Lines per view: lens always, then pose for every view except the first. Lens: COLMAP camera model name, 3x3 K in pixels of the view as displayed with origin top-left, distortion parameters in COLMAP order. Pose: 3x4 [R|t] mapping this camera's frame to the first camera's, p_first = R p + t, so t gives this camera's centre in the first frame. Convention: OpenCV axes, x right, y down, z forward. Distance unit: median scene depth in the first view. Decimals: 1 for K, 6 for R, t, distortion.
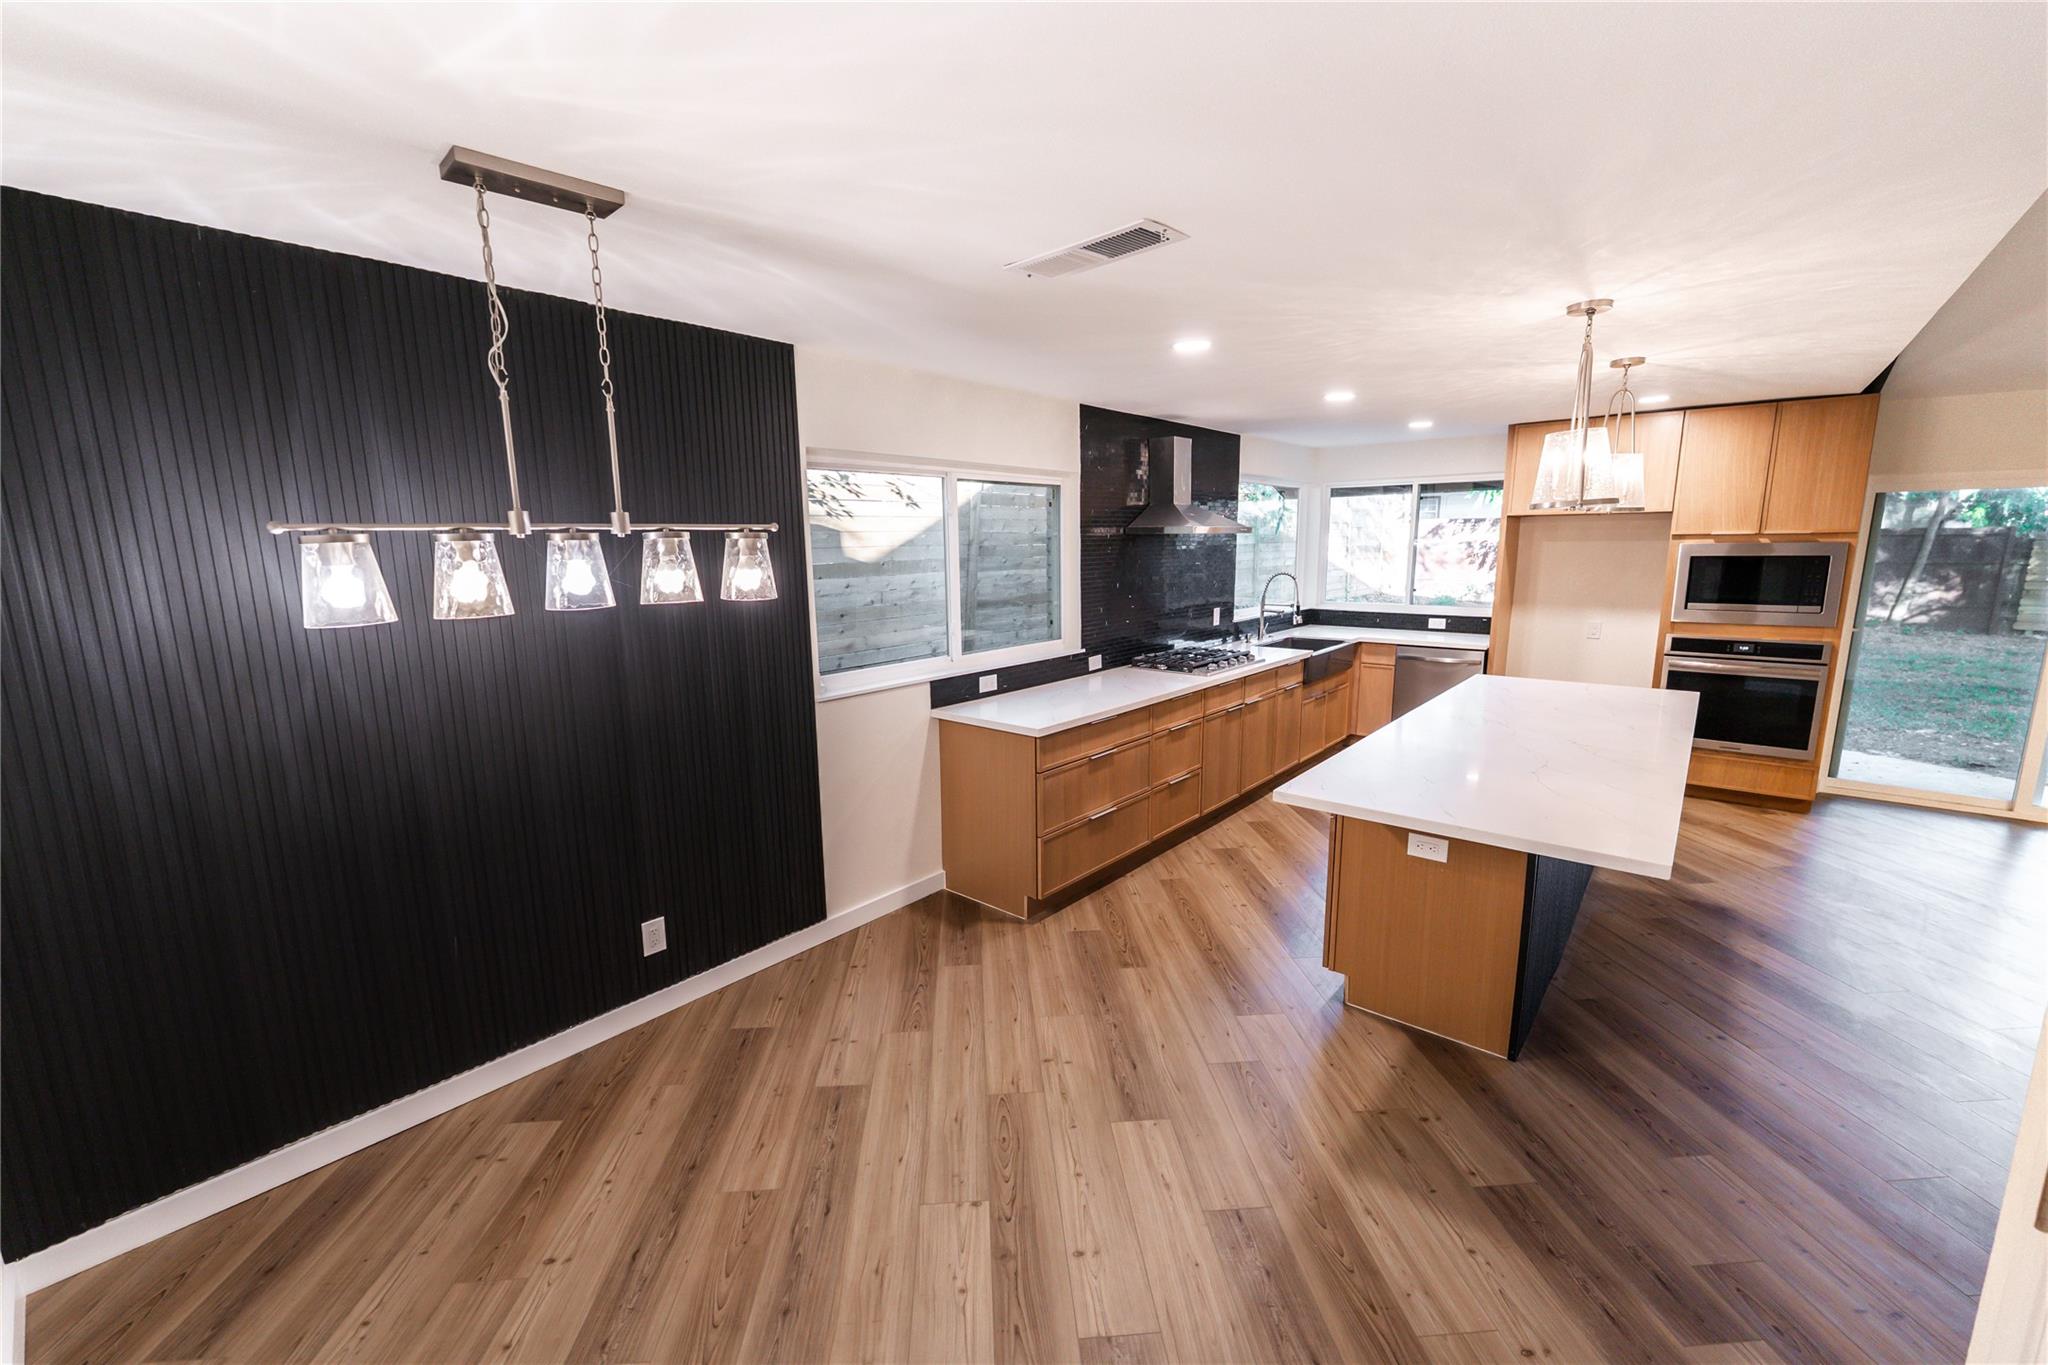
lens RADIAL K [[822.6, 0, 1024.2], [0, 822.6, 688.6], [0, 0, 1]] dist [-0.000480, 0.000016]
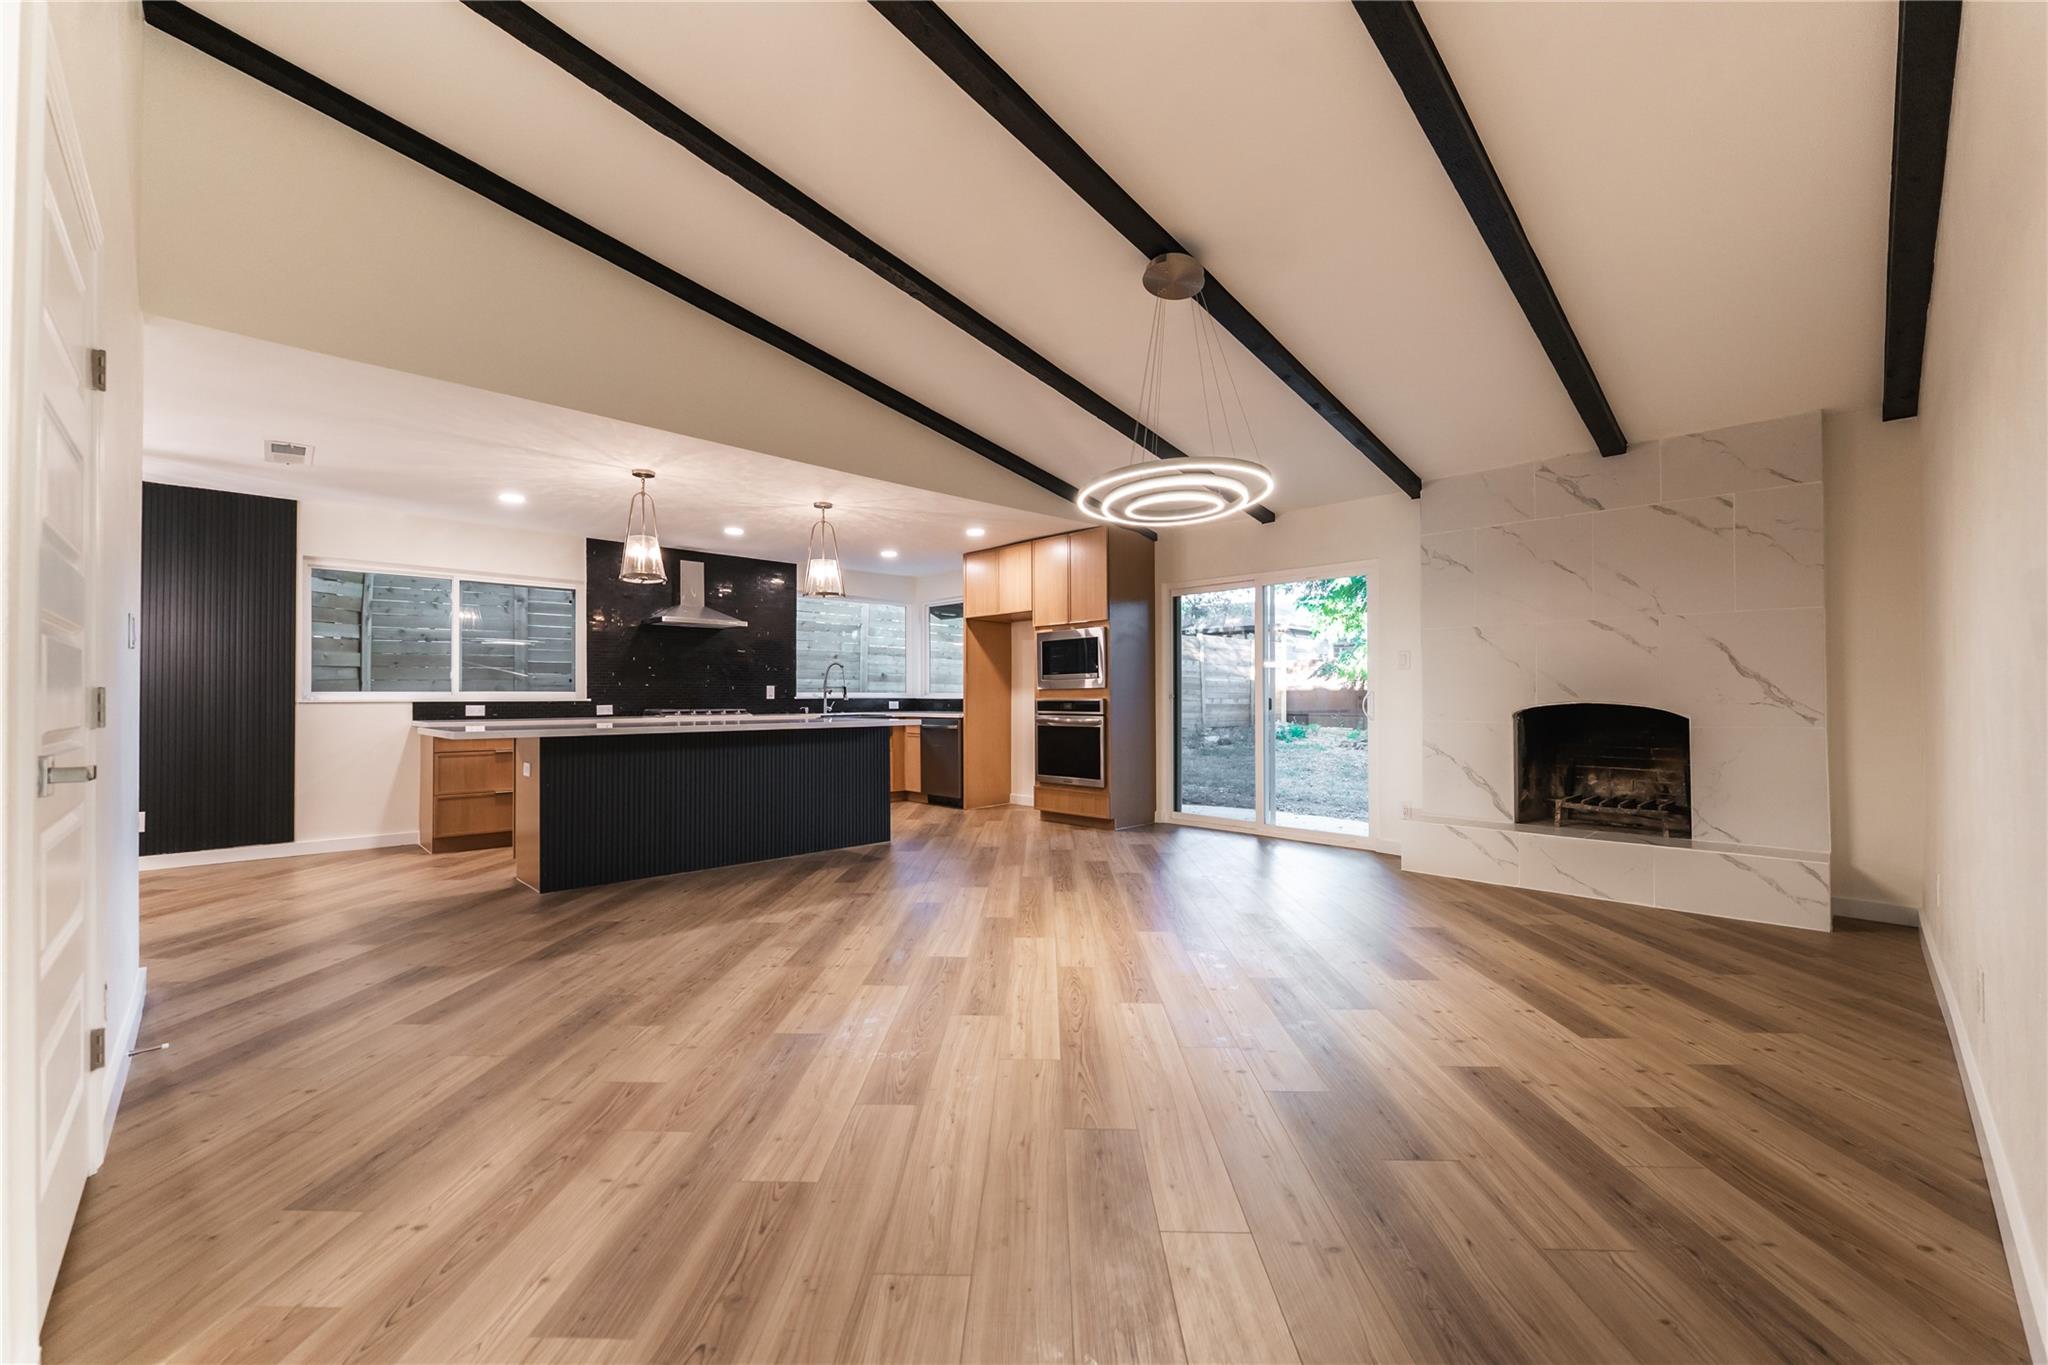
lens RADIAL K [[818.8, 0, 1023.6], [0, 818.8, 689.0], [0, 0, 1]] dist [-0.001722, -0.000365]
pose [[0.995676, 0.008402, -0.092516, 0.968405], [-0.025705, 0.981934, -0.187470, 0.185786], [0.089270, 0.189038, 0.977904, -0.348105]]
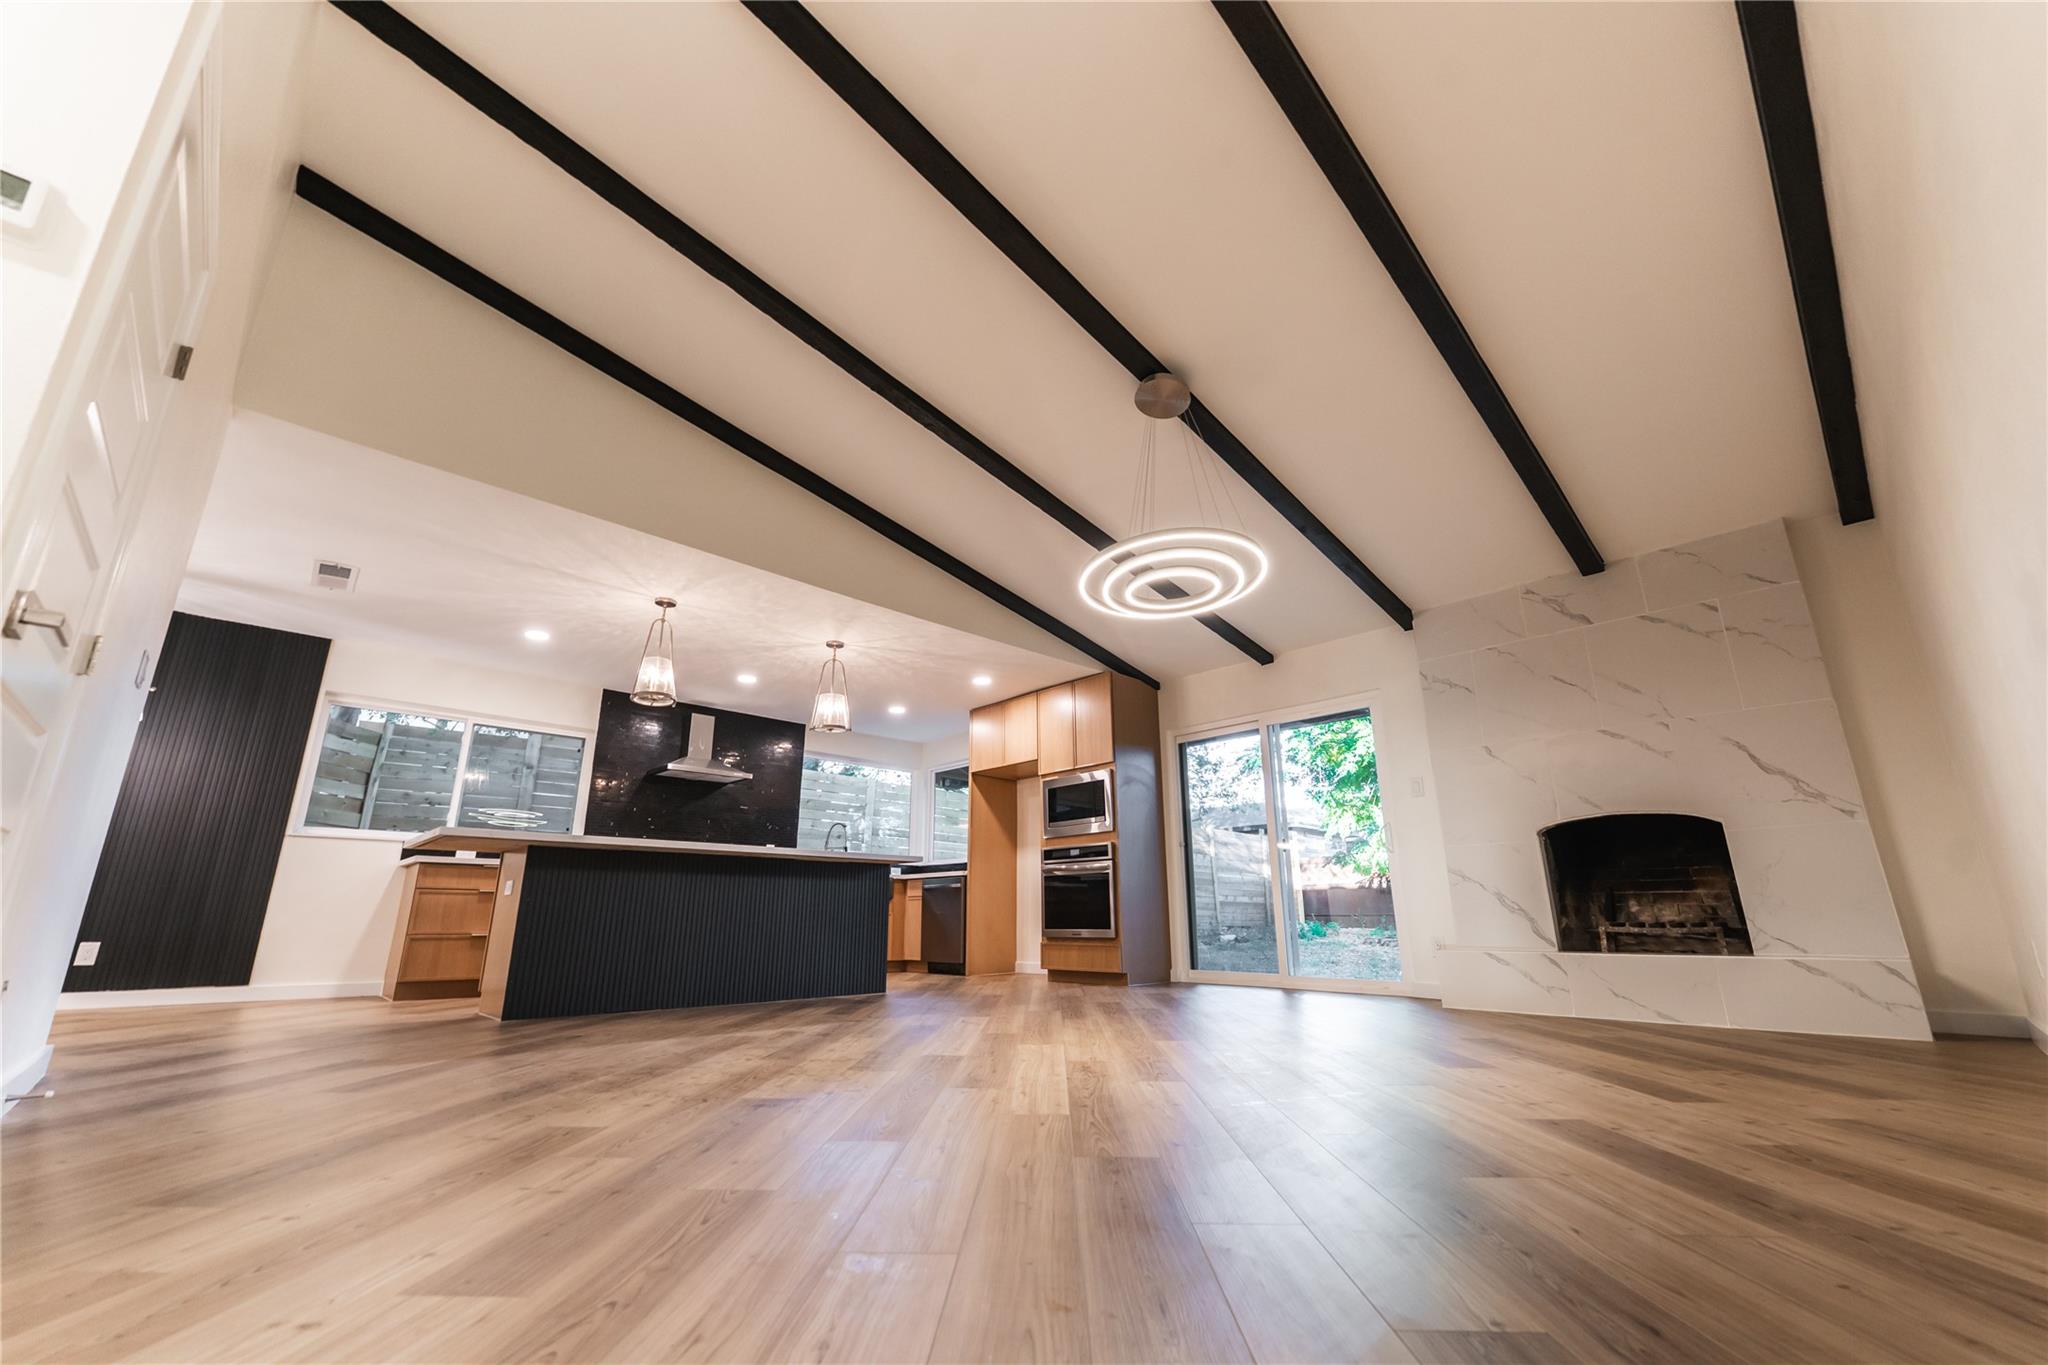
lens RADIAL K [[815.5, 0, 1022.9], [0, 815.5, 690.4], [0, 0, 1]] dist [-0.002062, -0.000226]
pose [[0.994746, -0.019204, -0.100551, 0.969557], [-0.026837, 0.898967, -0.437194, 0.301165], [0.098789, 0.437595, 0.893729, -0.298707]]
